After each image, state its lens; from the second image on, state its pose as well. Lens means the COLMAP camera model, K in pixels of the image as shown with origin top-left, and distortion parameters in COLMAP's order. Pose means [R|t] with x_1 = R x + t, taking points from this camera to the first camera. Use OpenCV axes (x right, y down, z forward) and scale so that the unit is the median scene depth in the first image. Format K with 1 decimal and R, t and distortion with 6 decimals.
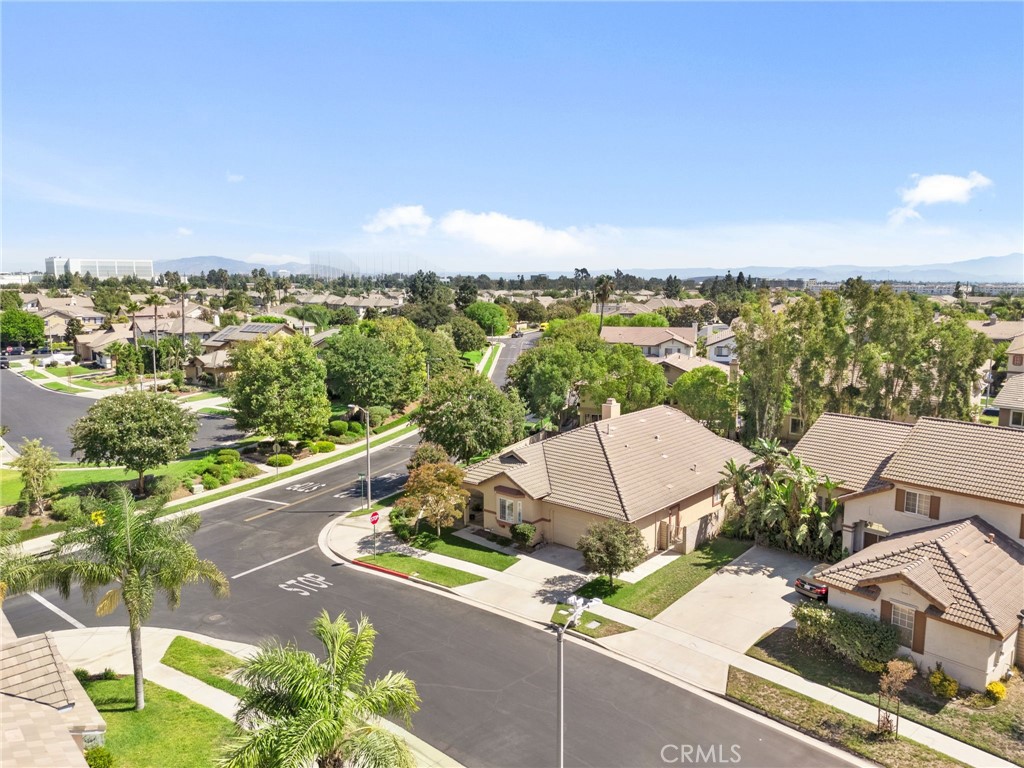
lens RADIAL K [[768.2, 0, 511.2], [0, 768.2, 385.9], [0, 0, 1]] dist [0.034084, -0.002548]
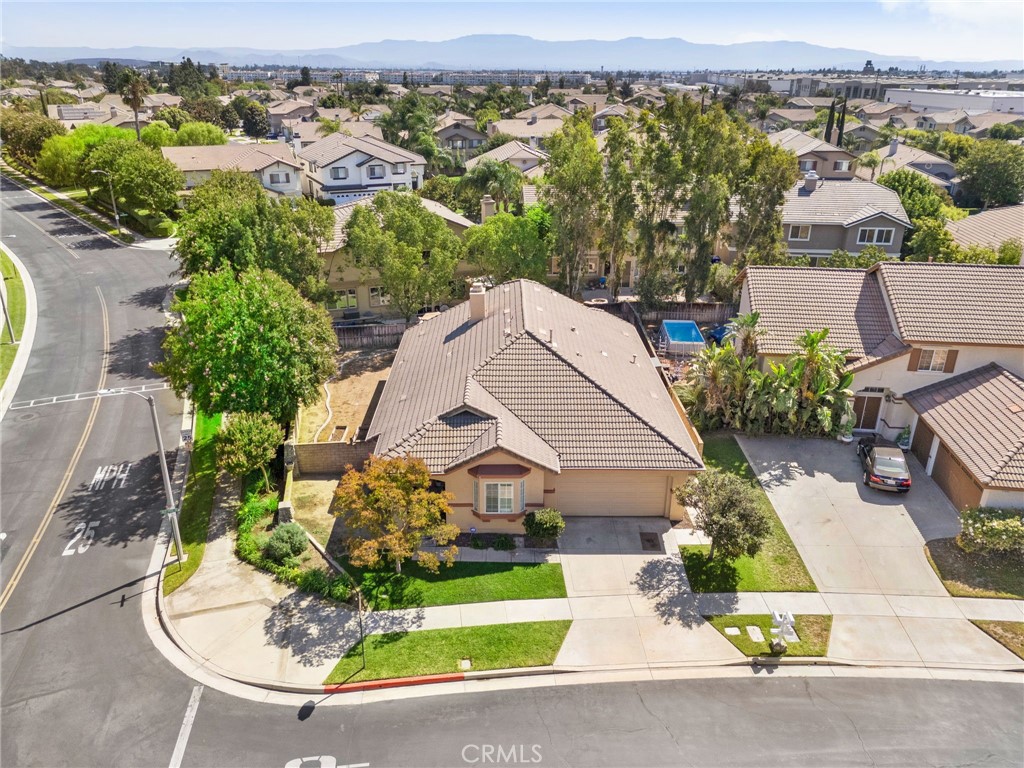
lens RADIAL K [[768.2, 0, 512.8], [0, 768.2, 380.4], [0, 0, 1]] dist [0.034084, -0.002548]
pose [[0.741634, -0.253179, 0.621192, -0.392372], [0.089791, 0.955174, 0.282101, -0.120124], [-0.664768, -0.153438, 0.731122, 0.555664]]
